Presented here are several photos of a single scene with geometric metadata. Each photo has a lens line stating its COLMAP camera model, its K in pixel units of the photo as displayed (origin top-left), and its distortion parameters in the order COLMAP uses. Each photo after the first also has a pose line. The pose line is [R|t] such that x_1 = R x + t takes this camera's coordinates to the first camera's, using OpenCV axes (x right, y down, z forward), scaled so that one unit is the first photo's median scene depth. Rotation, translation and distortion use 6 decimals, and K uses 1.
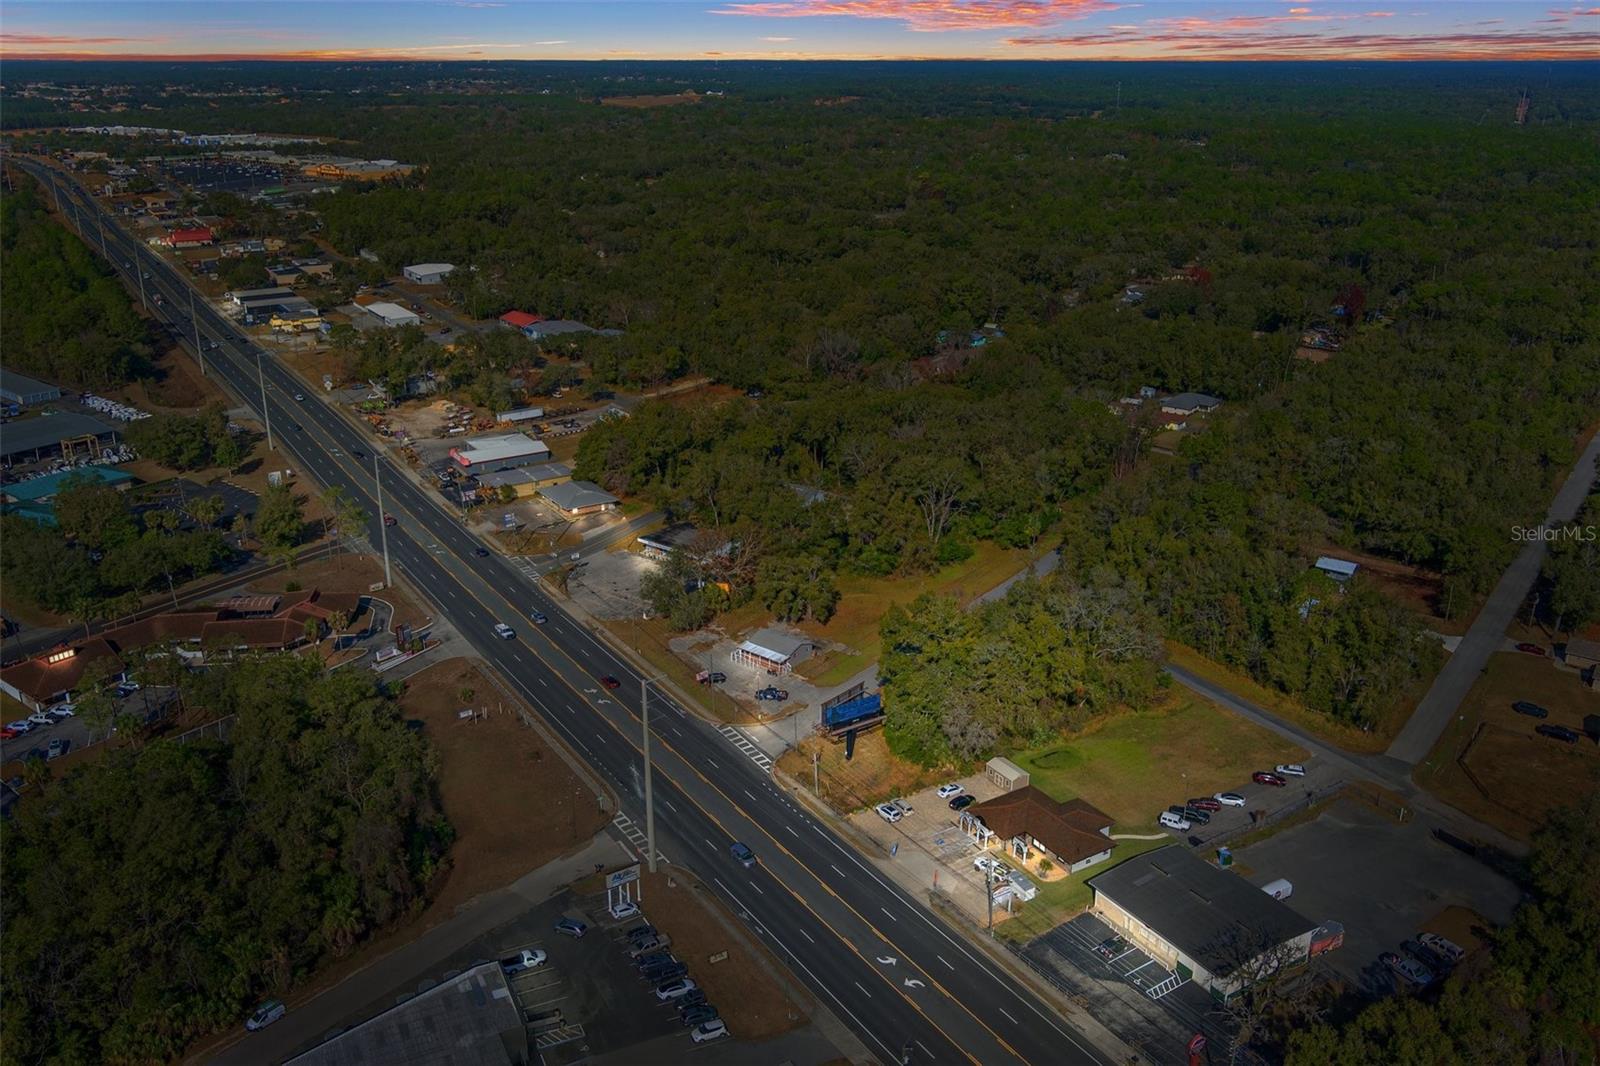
lens RADIAL K [[1292.3, 0, 799.9], [0, 1292.3, 528.3], [0, 0, 1]] dist [-0.042774, -0.001158]
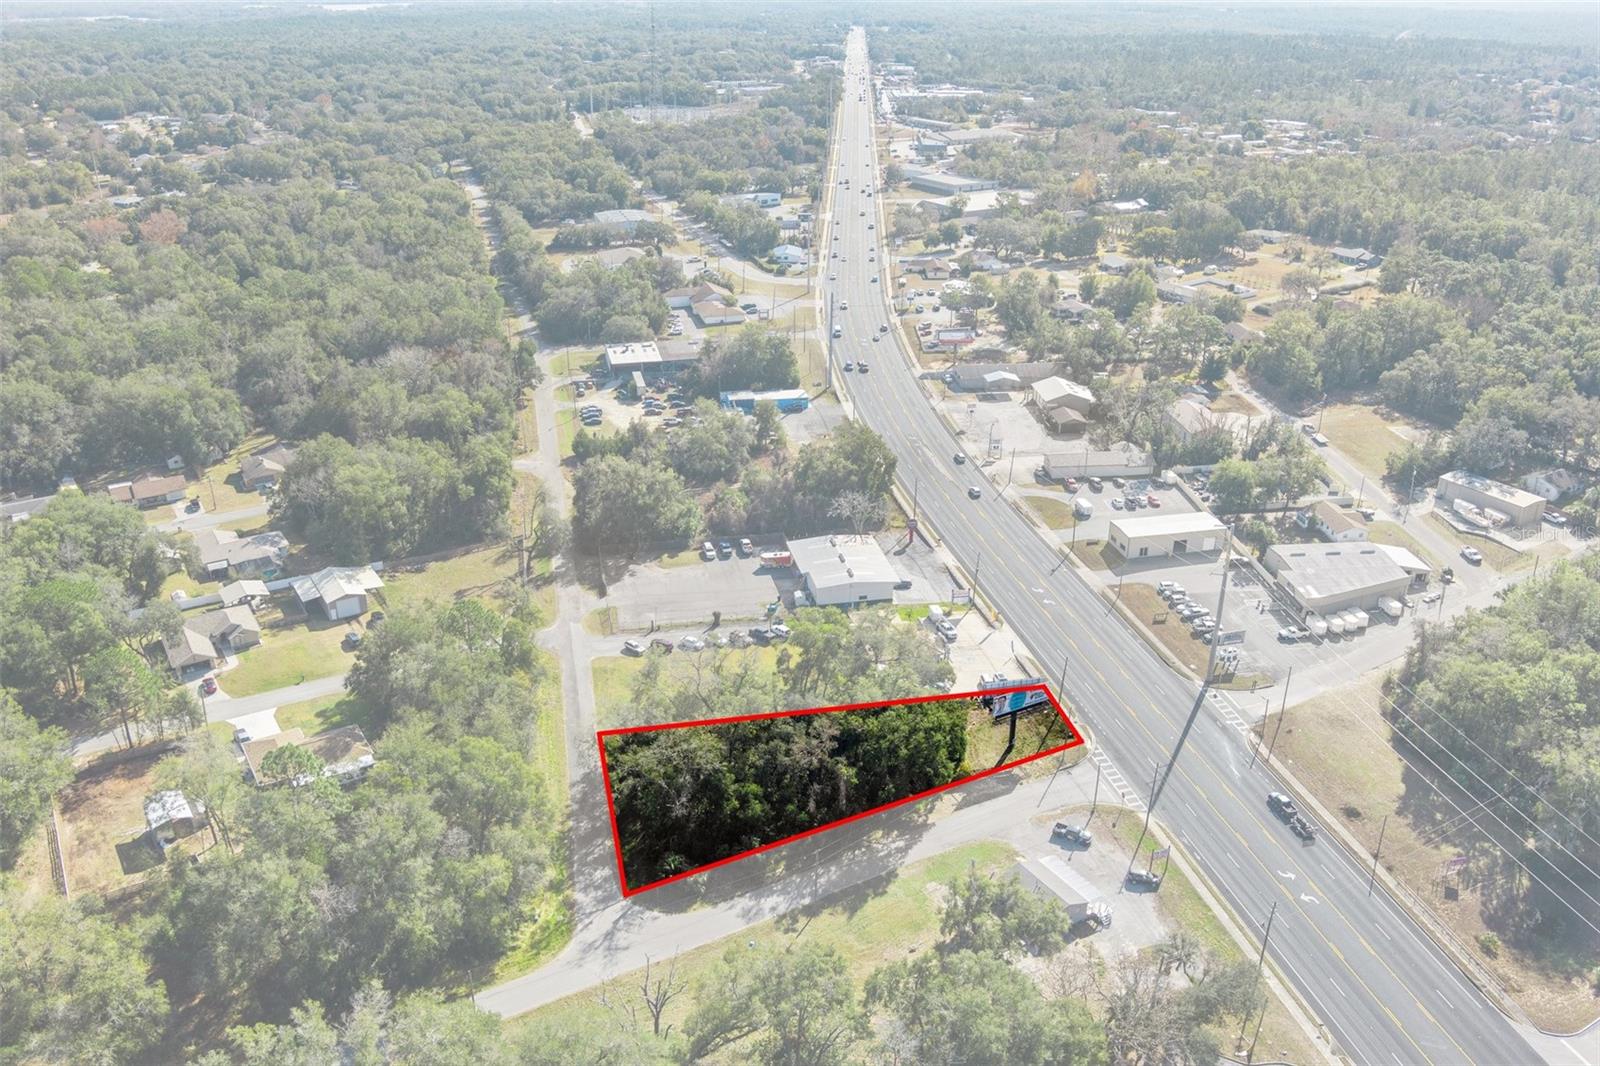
lens RADIAL K [[1293.4, 0, 796.8], [0, 1293.4, 547.3], [0, 0, 1]] dist [-0.067754, 0.009999]
pose [[-0.939954, -0.143283, 0.309767, -0.074995], [0.115587, 0.720335, 0.683928, -0.510514], [-0.321132, 0.678666, -0.660520, 1.316699]]
